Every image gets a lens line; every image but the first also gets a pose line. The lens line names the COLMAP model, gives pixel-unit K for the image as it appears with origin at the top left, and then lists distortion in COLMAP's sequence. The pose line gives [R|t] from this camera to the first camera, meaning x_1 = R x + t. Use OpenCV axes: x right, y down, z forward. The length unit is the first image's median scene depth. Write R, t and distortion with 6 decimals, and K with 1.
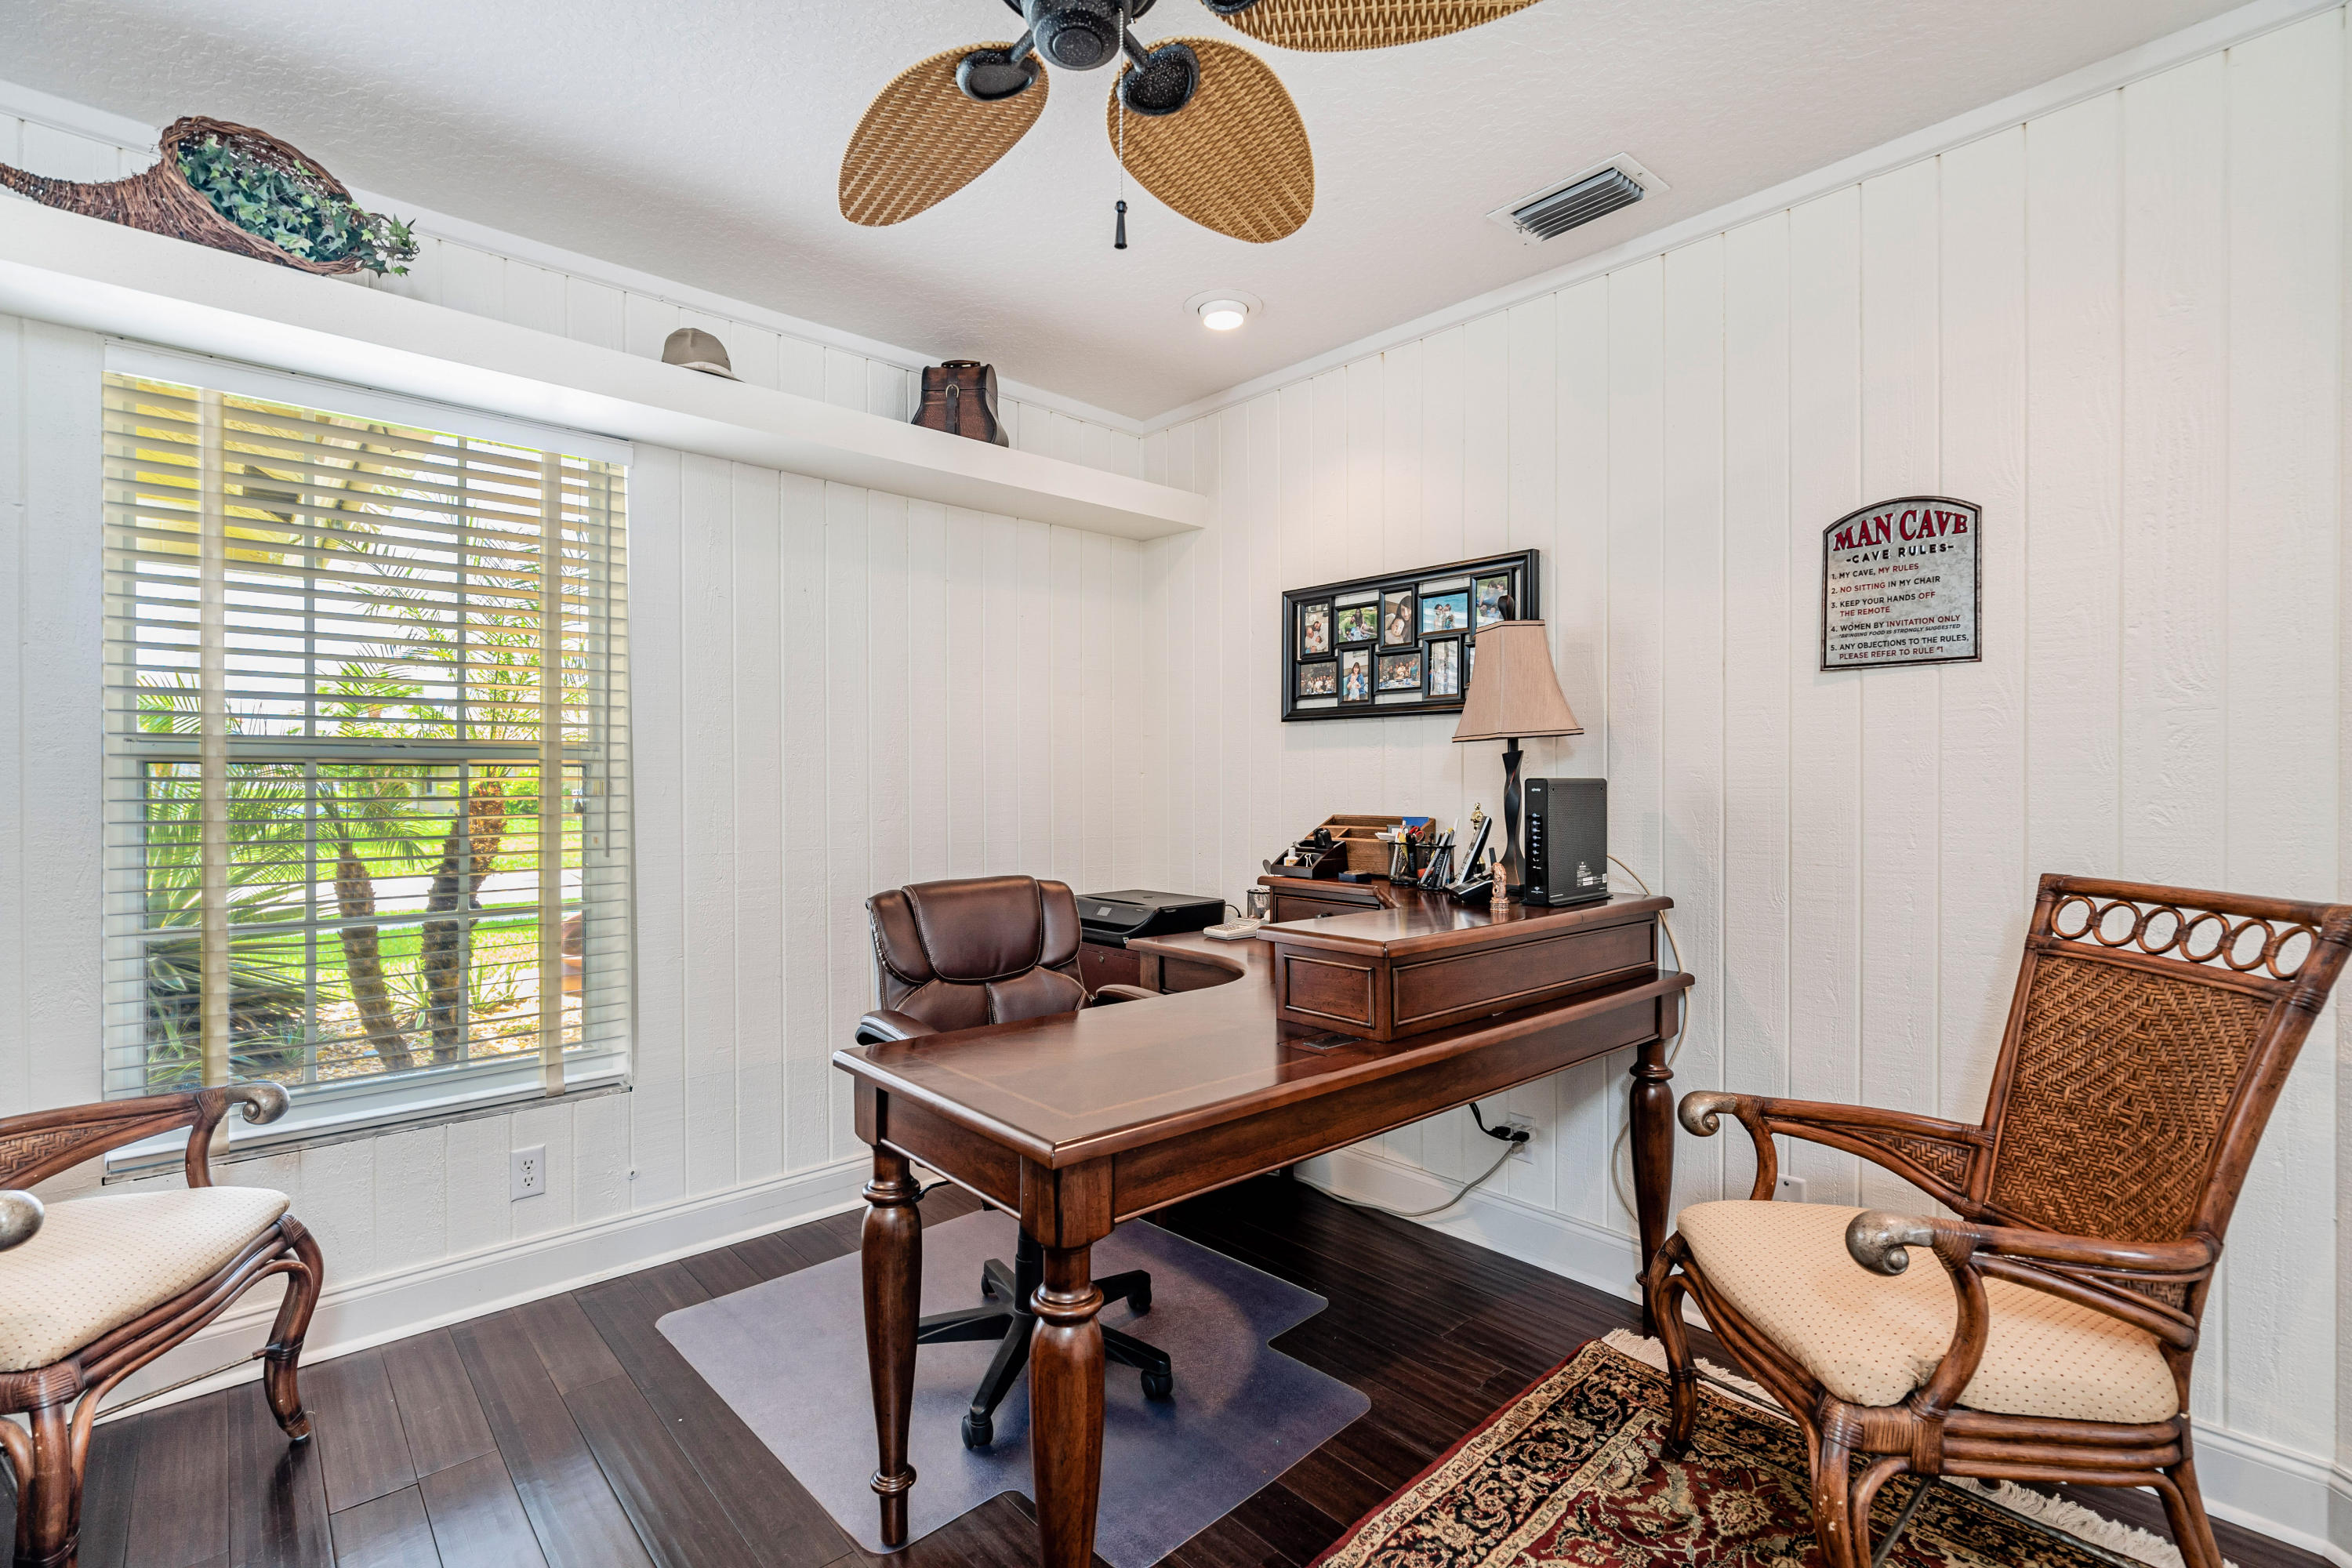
lens RADIAL K [[1072.8, 0, 1172.3], [0, 1072.8, 785.4], [0, 0, 1]] dist [-0.001617, 0.004004]
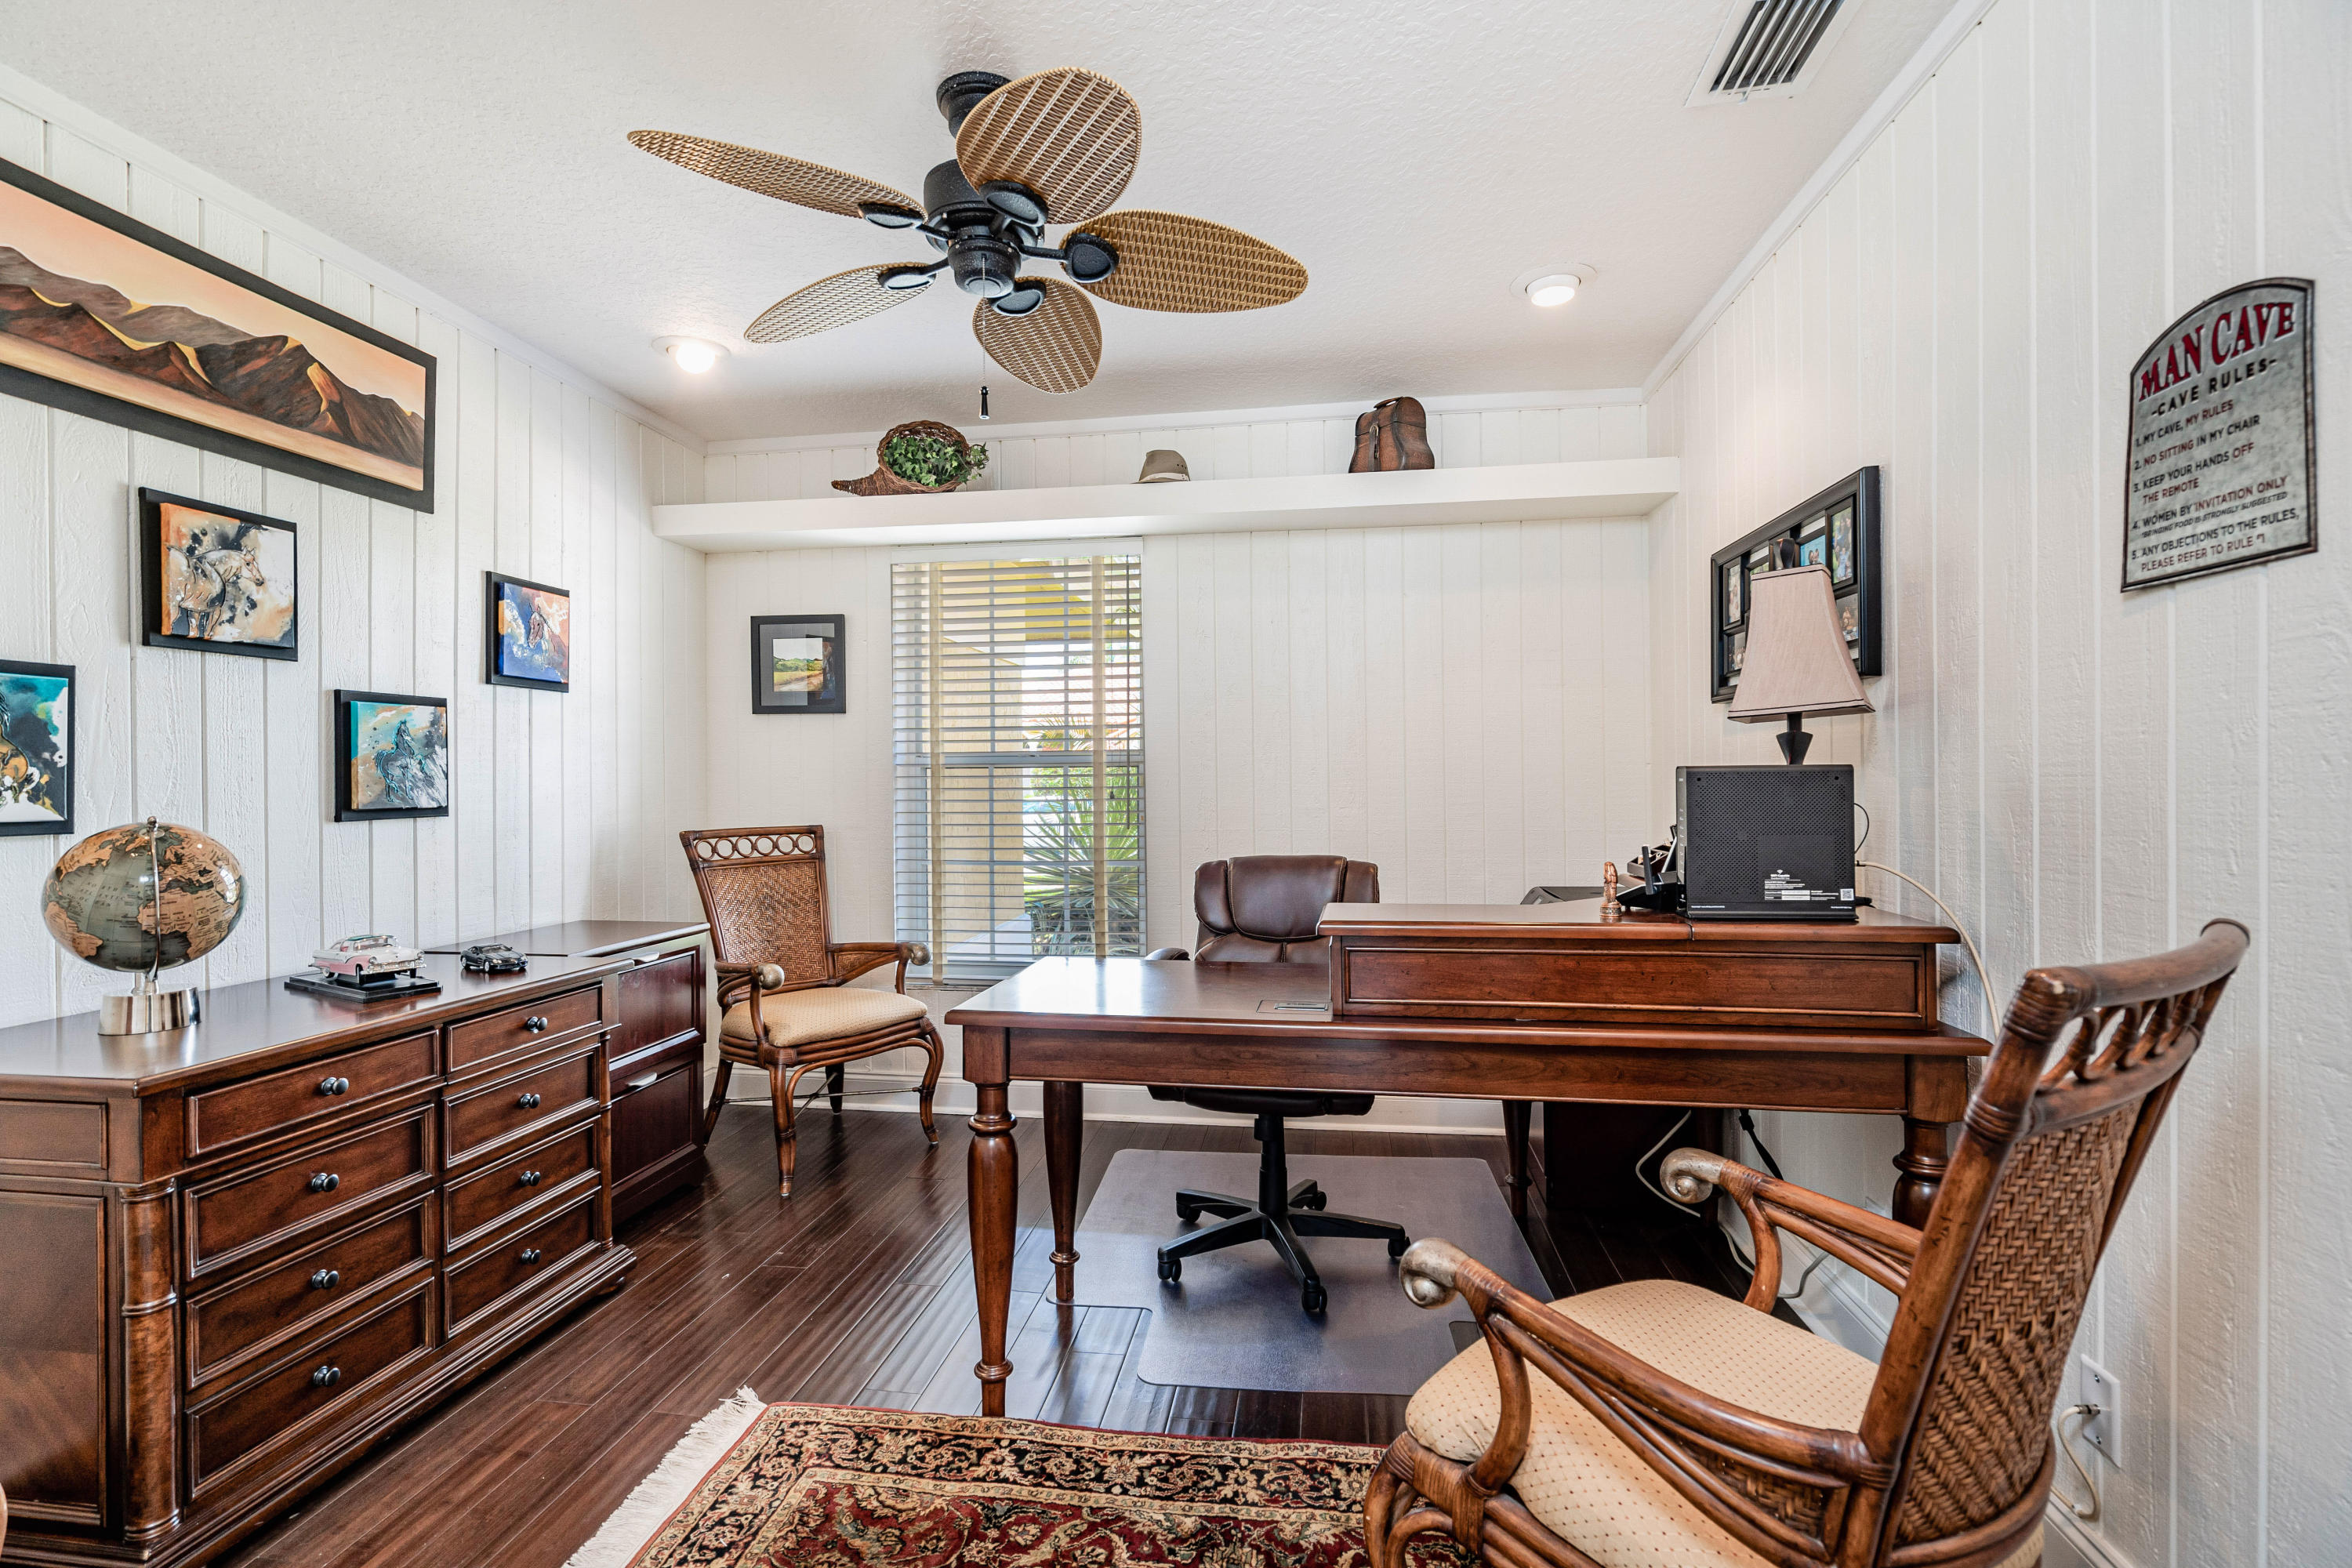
lens RADIAL K [[1072.8, 0, 1162.3], [0, 1072.8, 784.6], [0, 0, 1]] dist [-0.001617, 0.004004]
pose [[0.631058, -0.002170, -0.775733, 0.768667], [0.005258, 0.999985, 0.001480, 0.004256], [0.775718, -0.005013, 0.631060, 0.153609]]
